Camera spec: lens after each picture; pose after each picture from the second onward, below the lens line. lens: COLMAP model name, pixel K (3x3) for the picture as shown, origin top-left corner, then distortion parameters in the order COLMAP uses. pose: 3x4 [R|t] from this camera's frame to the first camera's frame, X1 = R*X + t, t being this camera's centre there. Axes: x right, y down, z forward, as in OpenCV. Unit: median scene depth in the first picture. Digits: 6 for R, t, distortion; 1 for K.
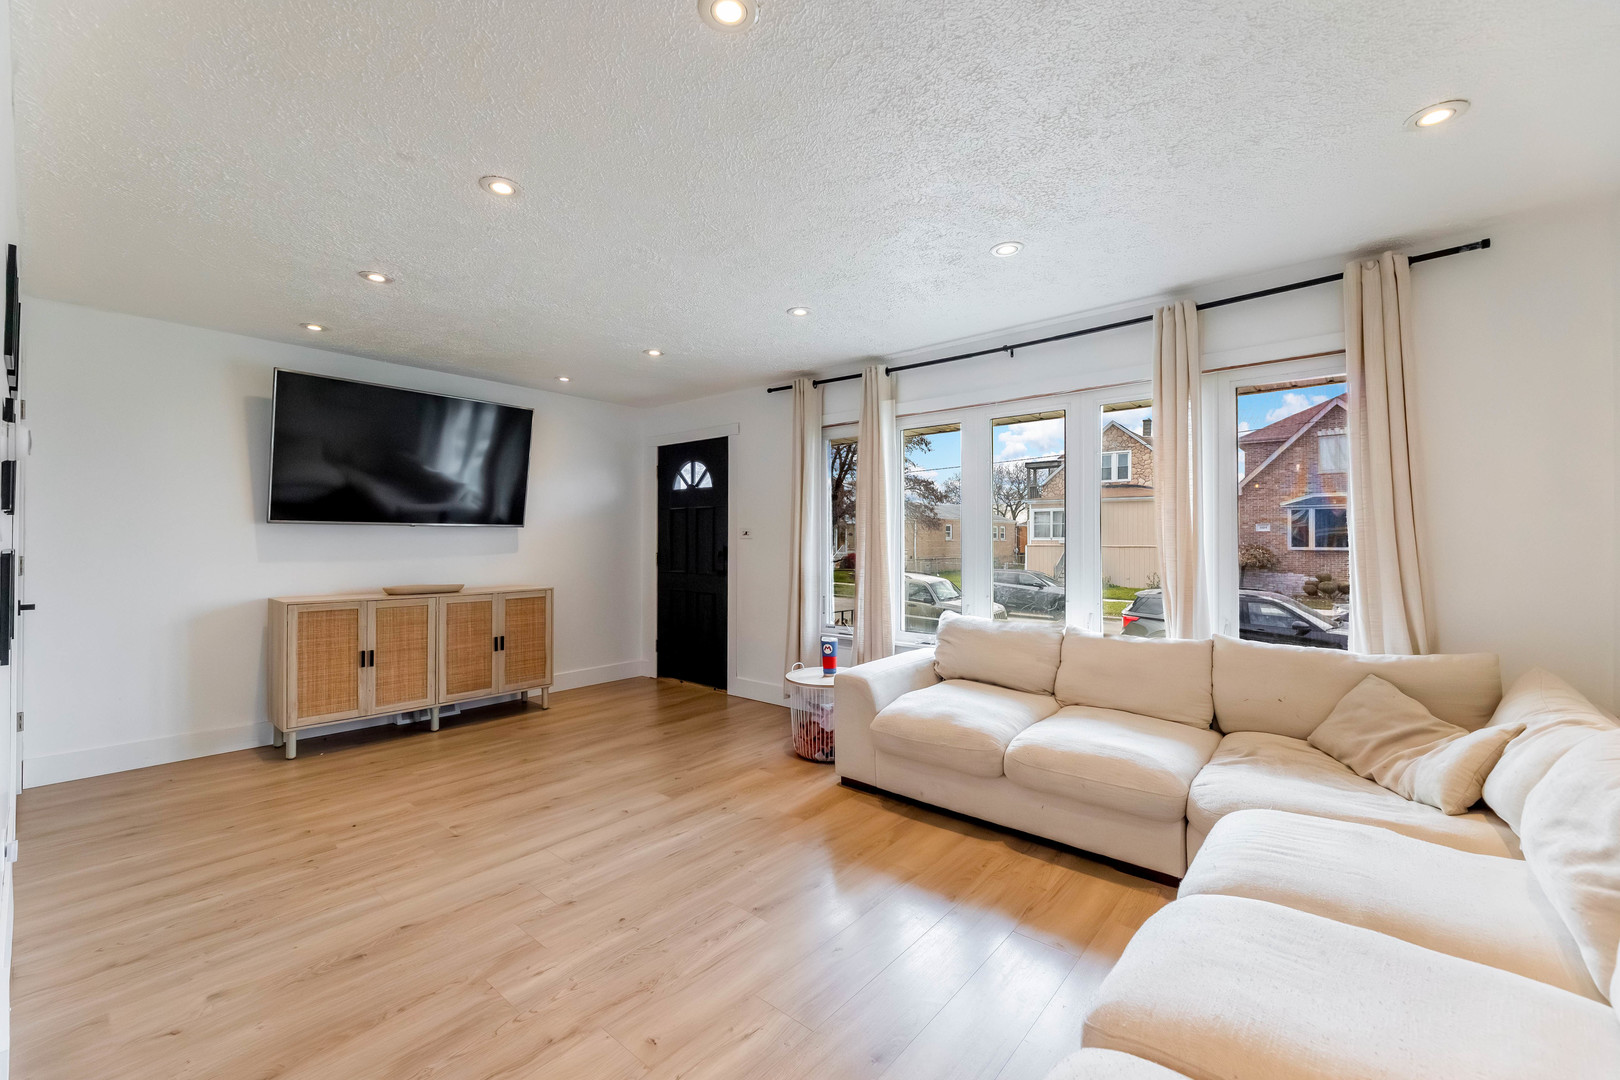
lens RADIAL K [[665.5, 0, 810.0], [0, 665.5, 540.0], [0, 0, 1]] dist [-0.000558, -0.000172]
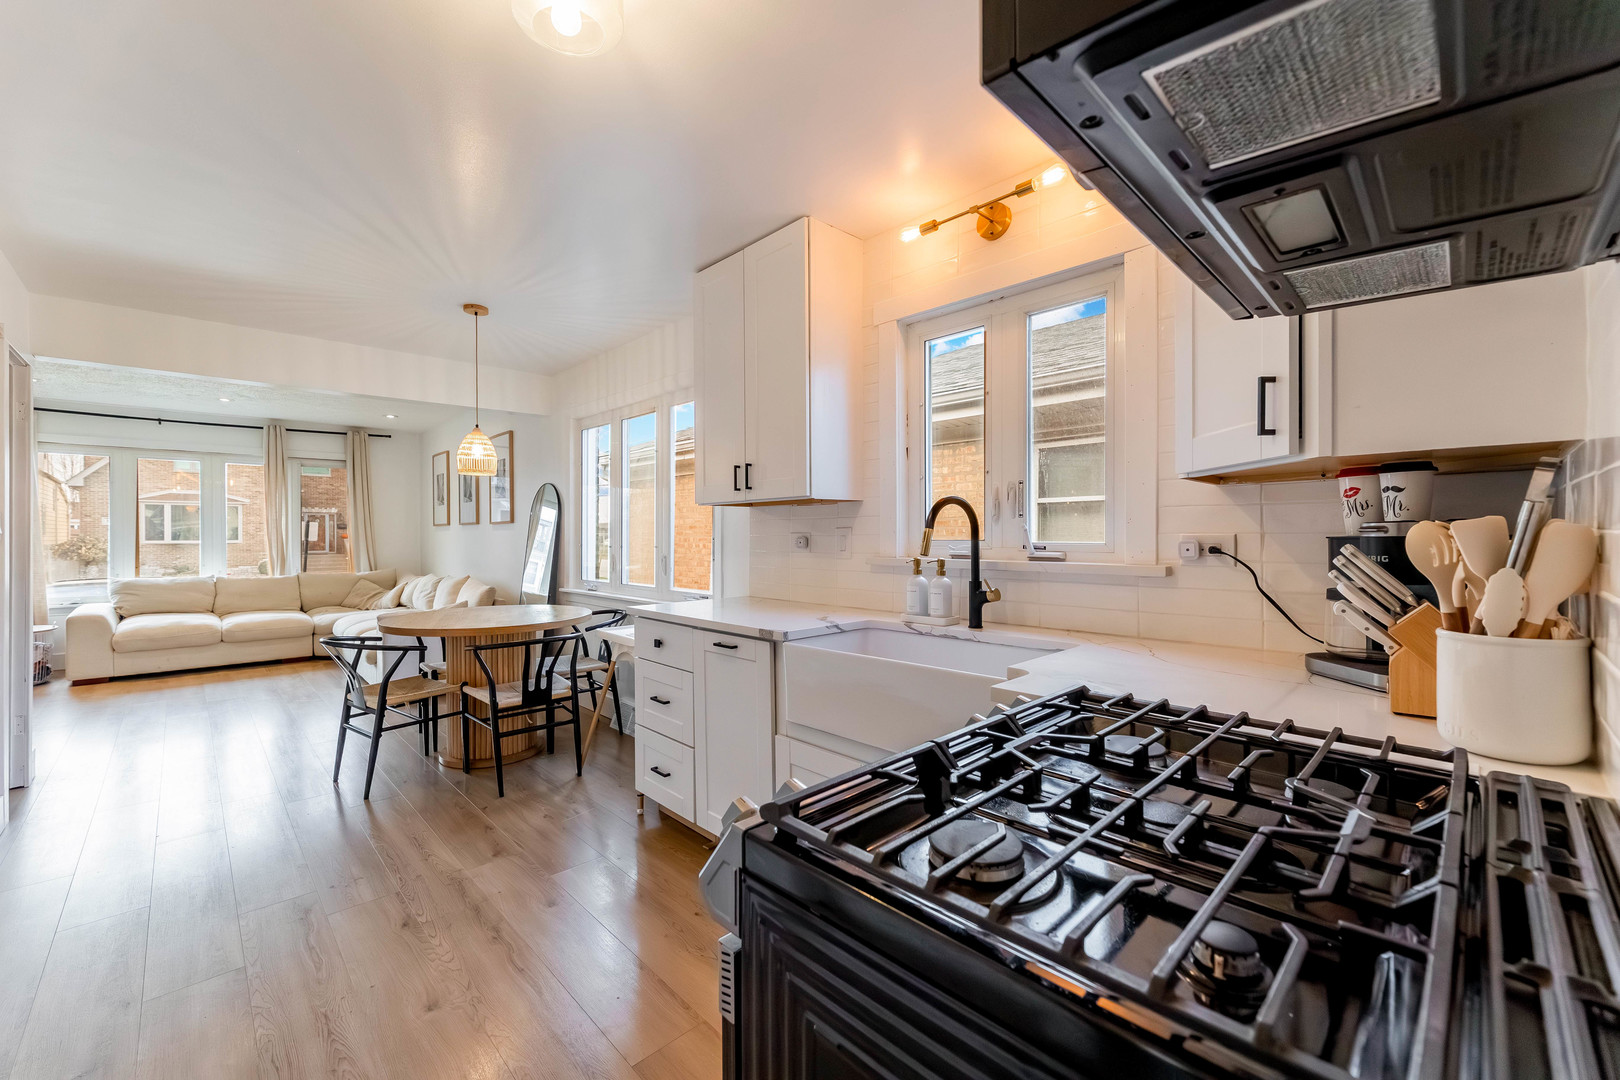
lens RADIAL K [[651.9, 0, 803.3], [0, 651.9, 537.5], [0, 0, 1]] dist [0.002599, 0.000053]
pose [[0.109151, -0.006092, 0.994007, -1.416309], [0.001132, 0.999981, 0.006004, 0.004538], [-0.994025, 0.000470, 0.109156, -0.980044]]
